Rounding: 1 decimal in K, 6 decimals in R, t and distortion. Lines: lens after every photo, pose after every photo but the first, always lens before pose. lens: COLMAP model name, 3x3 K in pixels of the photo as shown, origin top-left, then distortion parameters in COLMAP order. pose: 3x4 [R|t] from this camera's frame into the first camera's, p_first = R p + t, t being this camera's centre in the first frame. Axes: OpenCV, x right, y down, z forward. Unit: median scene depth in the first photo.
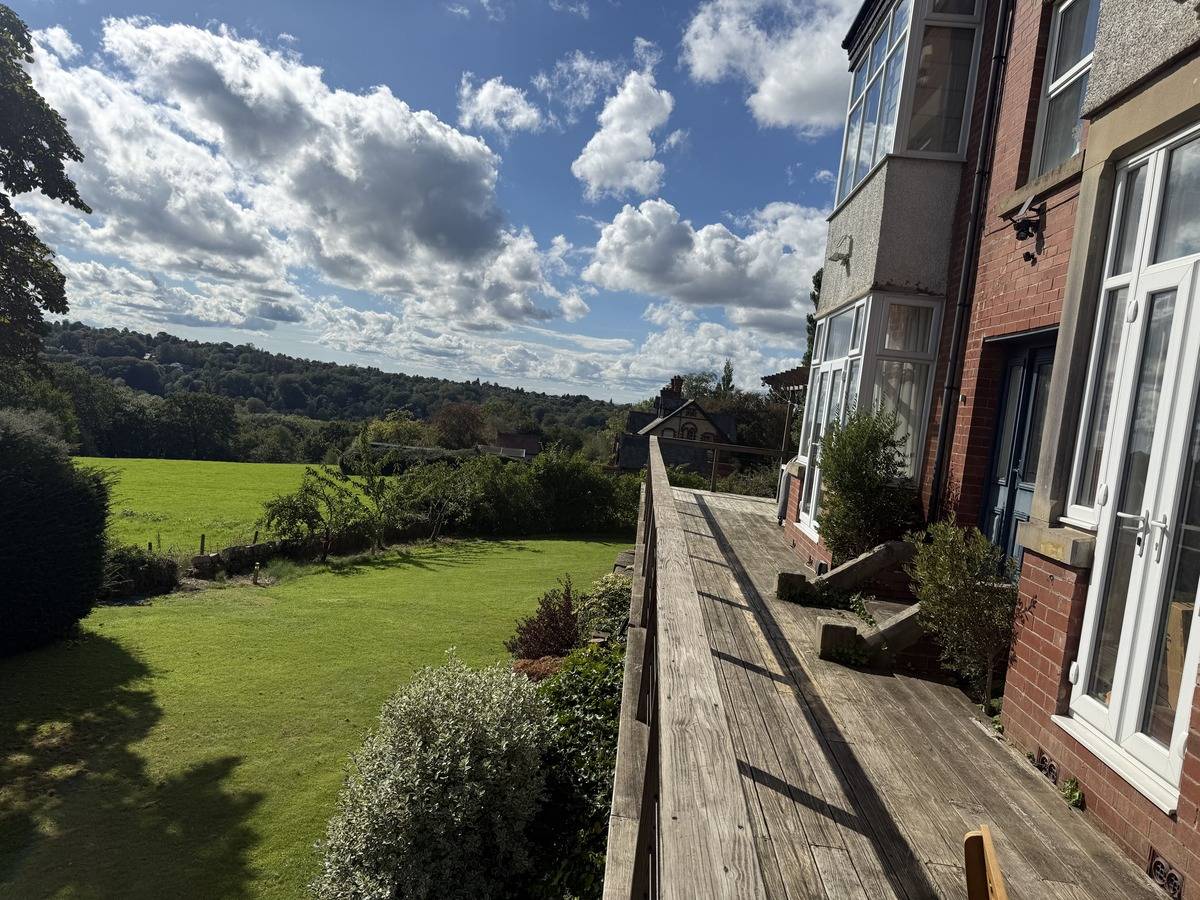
lens RADIAL K [[859.0, 0, 600.0], [0, 859.0, 450.0], [0, 0, 1]] dist [0.025157, 0.001439]
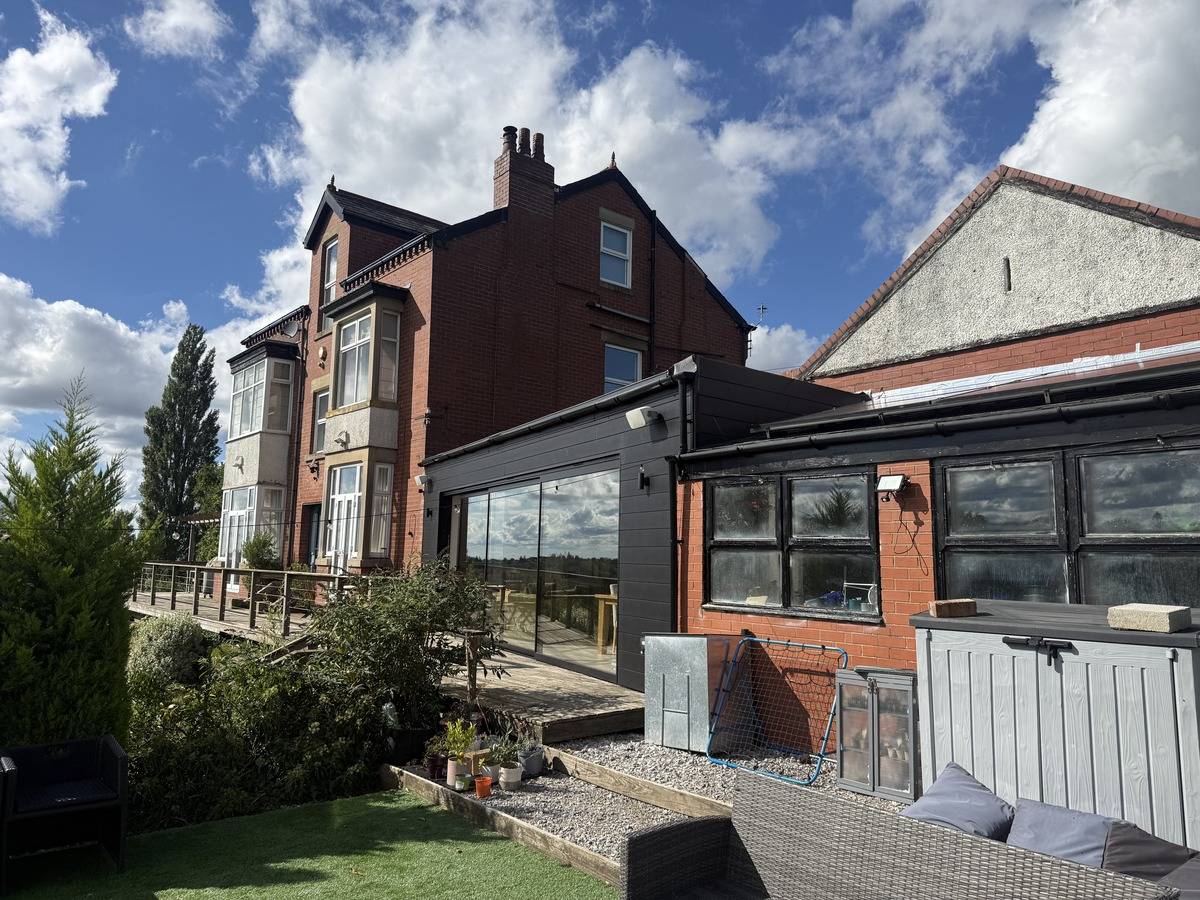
lens RADIAL K [[859.0, 0, 600.0], [0, 859.0, 450.0], [0, 0, 1]] dist [0.025157, 0.001439]
pose [[0.729125, -0.008549, 0.684327, -0.028408], [0.101475, 0.990220, -0.095748, 0.002388], [-0.676816, 0.139254, 0.722861, -0.063190]]
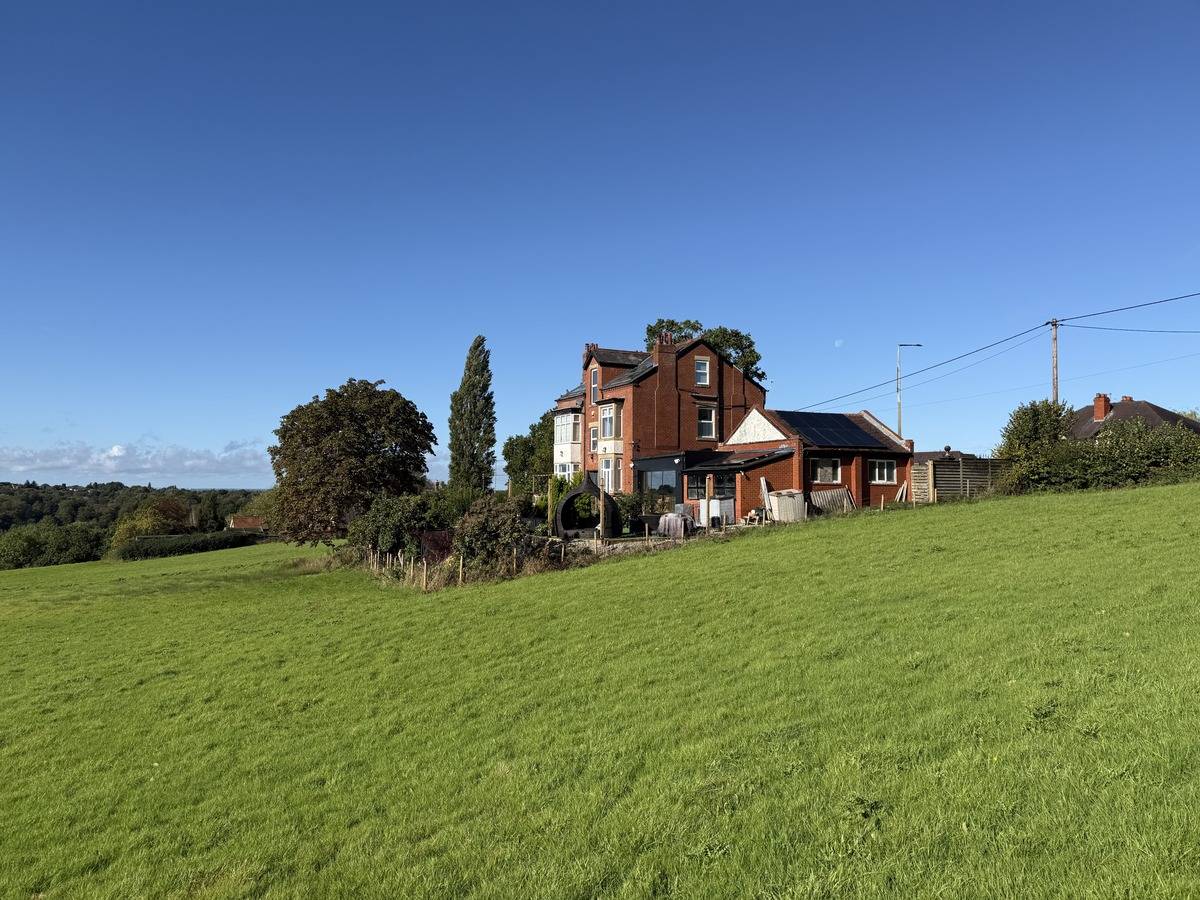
lens RADIAL K [[859.0, 0, 600.0], [0, 859.0, 450.0], [0, 0, 1]] dist [0.025157, 0.001439]
pose [[0.867187, -0.084598, 0.490744, -0.118258], [0.119225, 0.992075, -0.039660, 0.000035], [-0.483500, 0.092901, 0.870401, -0.210780]]
